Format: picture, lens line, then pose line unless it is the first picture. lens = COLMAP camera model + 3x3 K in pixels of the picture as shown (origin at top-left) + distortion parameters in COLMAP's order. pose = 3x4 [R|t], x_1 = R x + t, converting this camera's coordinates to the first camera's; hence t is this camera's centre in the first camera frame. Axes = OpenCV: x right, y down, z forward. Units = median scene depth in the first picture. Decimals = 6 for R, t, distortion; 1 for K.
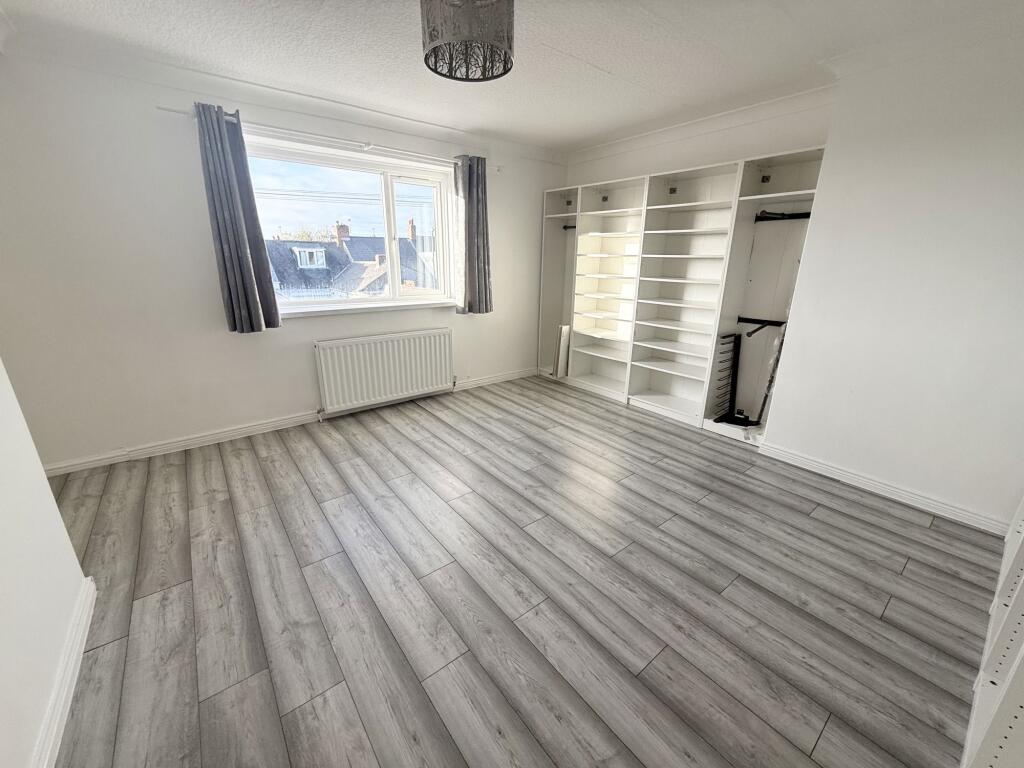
lens RADIAL K [[406.8, 0, 515.1], [0, 406.8, 377.7], [0, 0, 1]] dist [-0.000140, -0.000436]
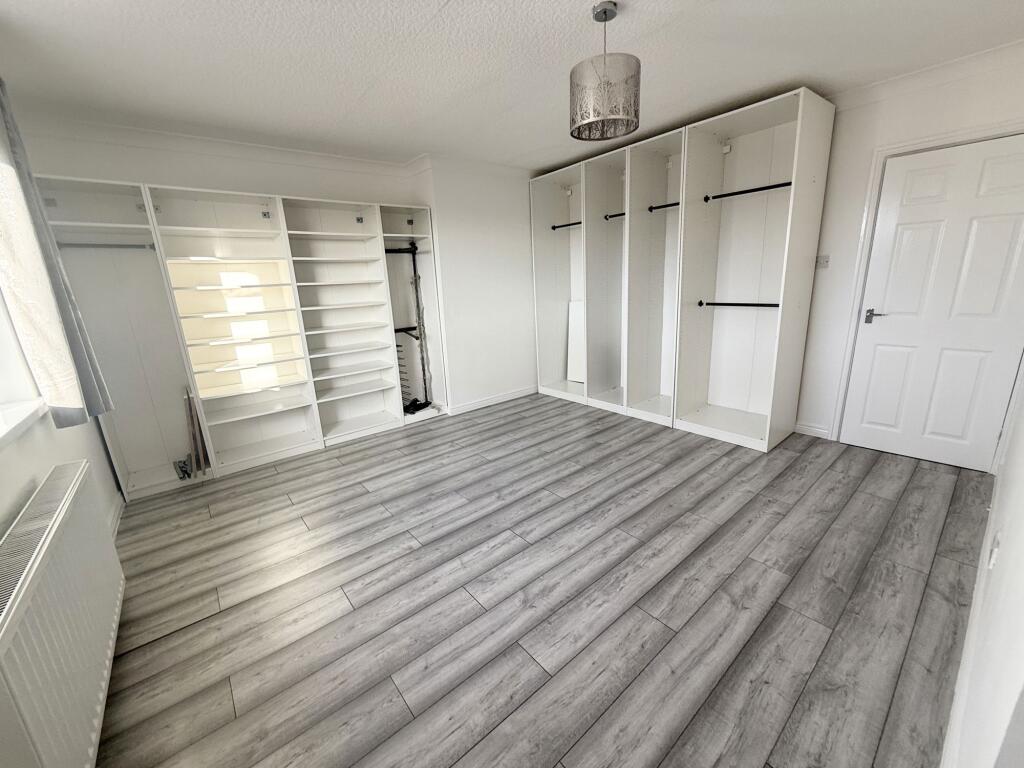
lens RADIAL K [[406.8, 0, 511.1], [0, 406.8, 385.9], [0, 0, 1]] dist [-0.000140, -0.000436]
pose [[-0.015912, -0.265292, 0.964037, -0.827230], [0.327378, 0.909631, 0.255723, -0.228209], [-0.944759, 0.319674, 0.072377, 0.756355]]
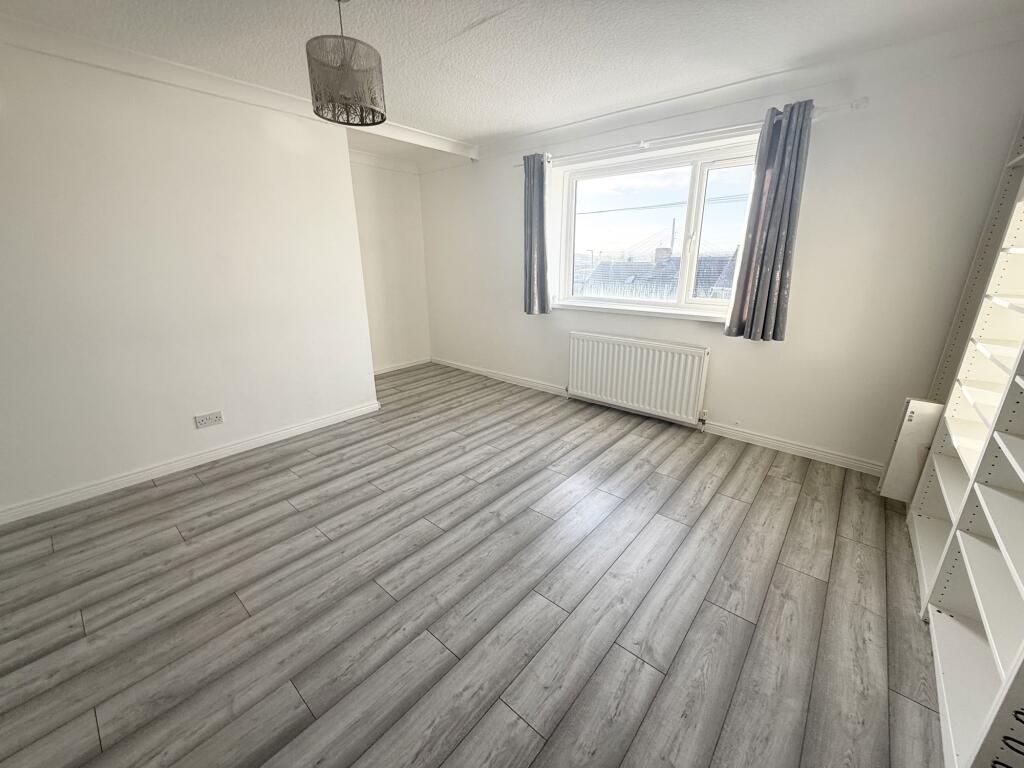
lens RADIAL K [[406.8, 0, 517.5], [0, 406.8, 379.6], [0, 0, 1]] dist [-0.000140, -0.000436]
pose [[0.196936, 0.272941, -0.941658, 0.761189], [-0.270160, 0.938390, 0.215493, -0.205024], [0.942459, 0.211960, 0.258541, 0.698992]]
